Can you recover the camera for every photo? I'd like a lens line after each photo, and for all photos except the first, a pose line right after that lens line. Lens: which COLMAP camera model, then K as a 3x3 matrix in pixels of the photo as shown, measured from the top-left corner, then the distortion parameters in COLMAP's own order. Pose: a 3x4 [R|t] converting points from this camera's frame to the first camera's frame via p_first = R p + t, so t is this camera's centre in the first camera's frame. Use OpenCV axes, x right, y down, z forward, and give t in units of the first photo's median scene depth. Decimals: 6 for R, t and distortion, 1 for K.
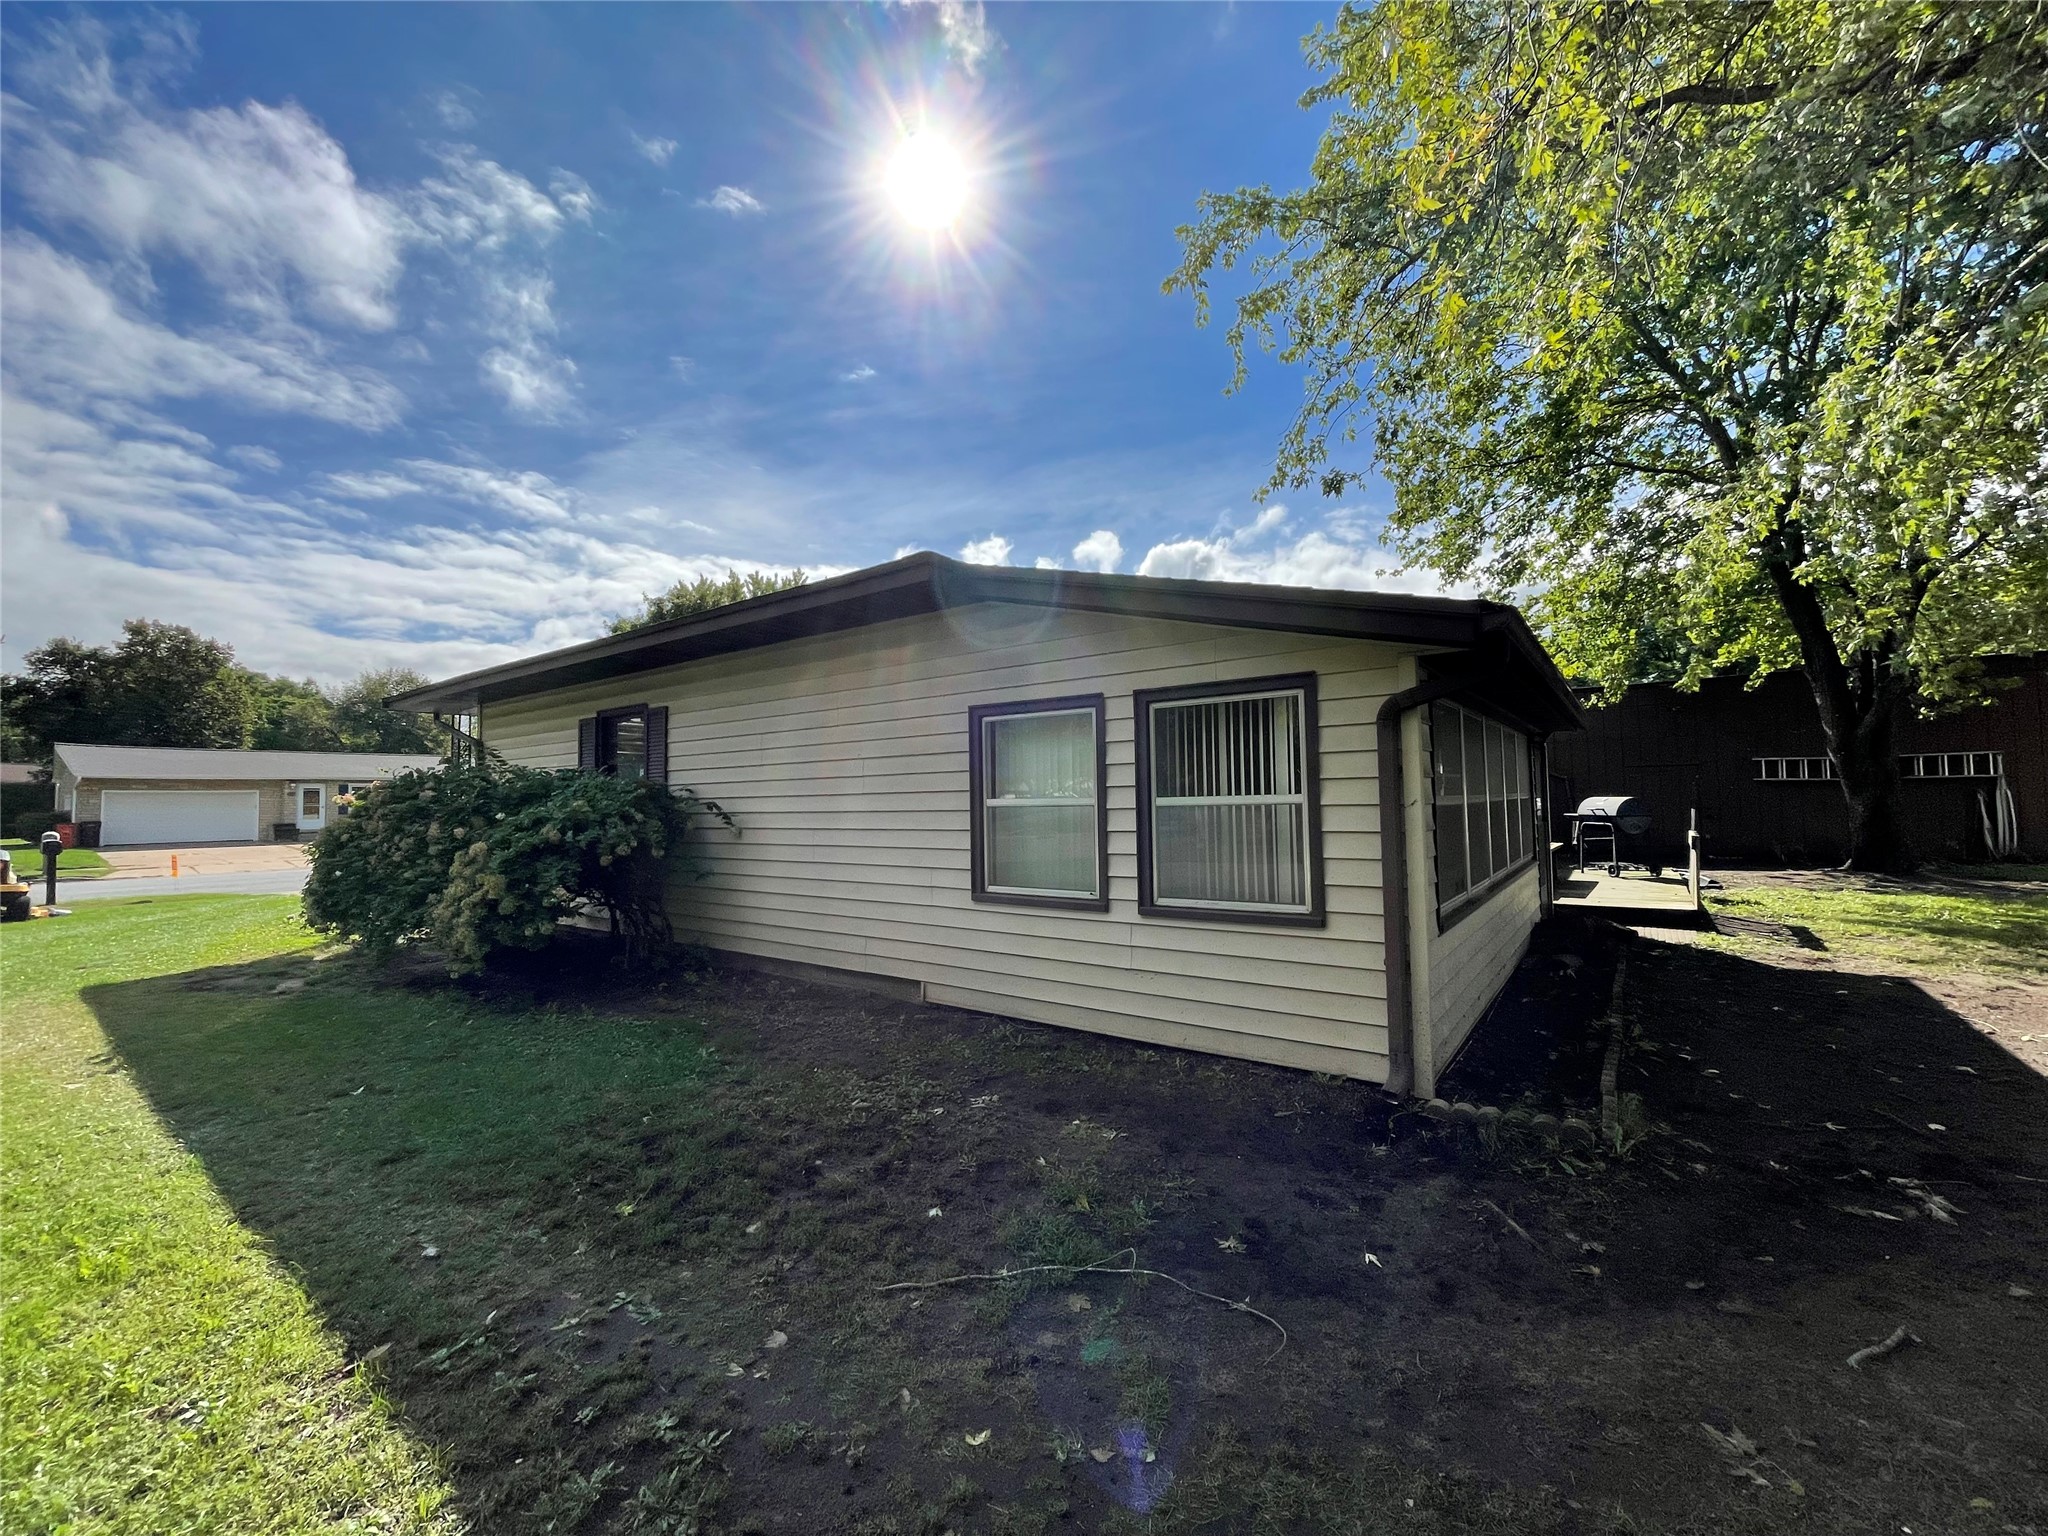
lens RADIAL K [[818.6, 0, 1024.1], [0, 818.6, 766.3], [0, 0, 1]] dist [-0.001431, -0.000058]
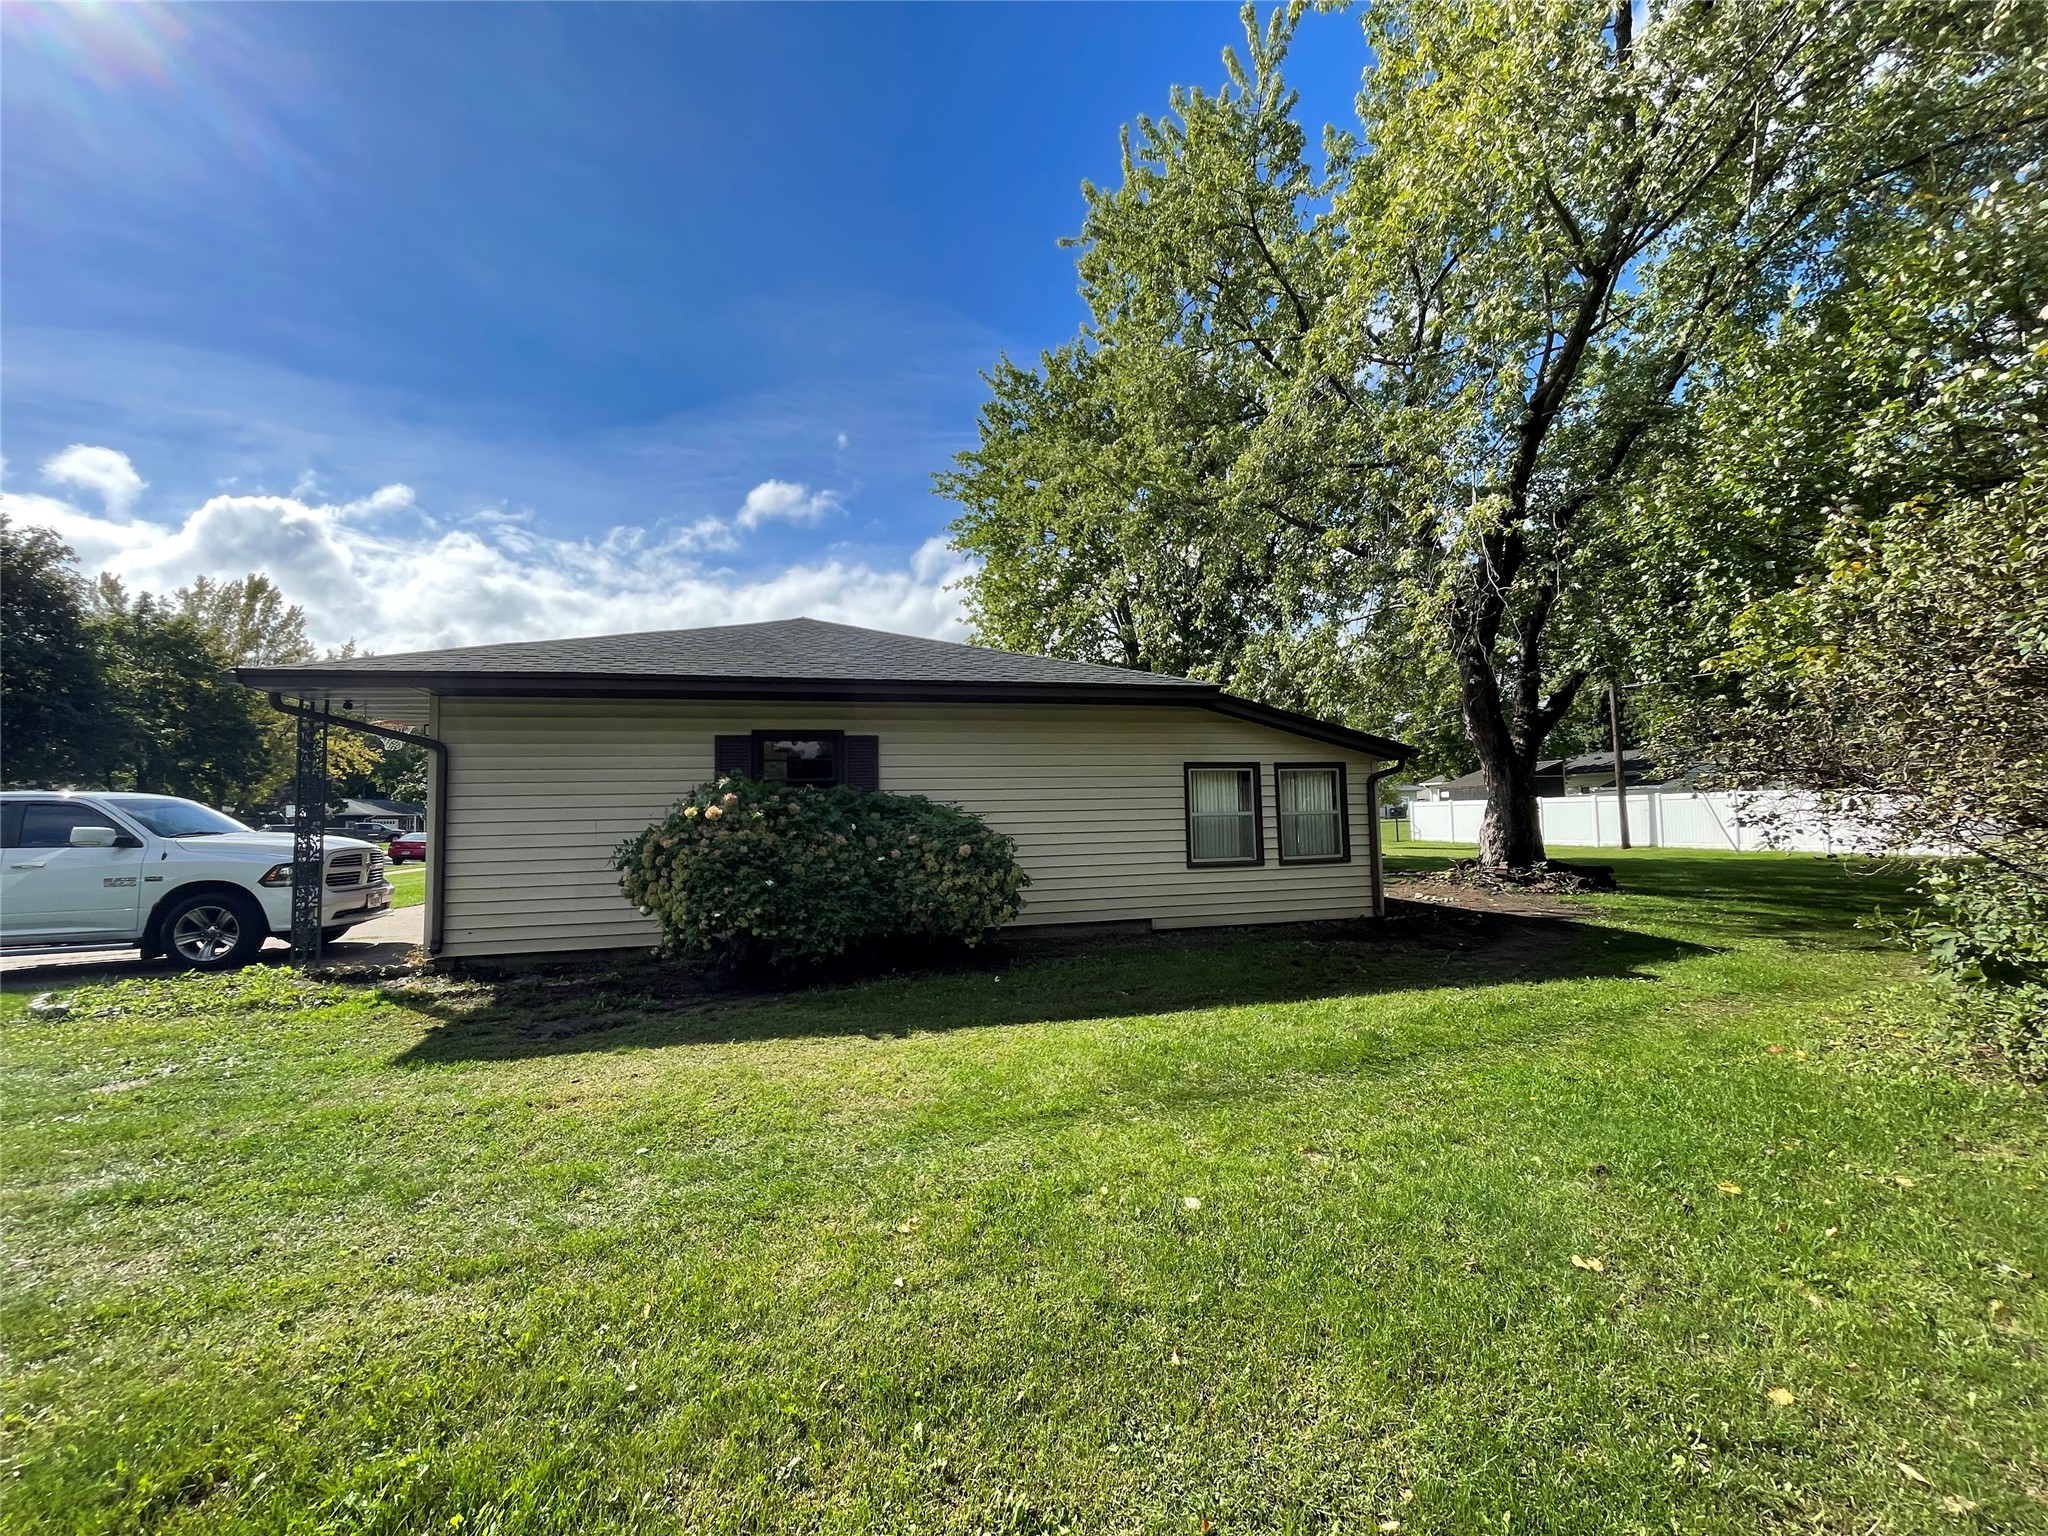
lens RADIAL K [[818.6, 0, 1020.0], [0, 818.6, 767.0], [0, 0, 1]] dist [-0.001431, -0.000058]
pose [[0.633315, 0.051198, 0.772199, -1.983782], [-0.023022, 0.998614, -0.047328, 0.038286], [-0.773552, 0.012197, 0.633616, 0.141507]]
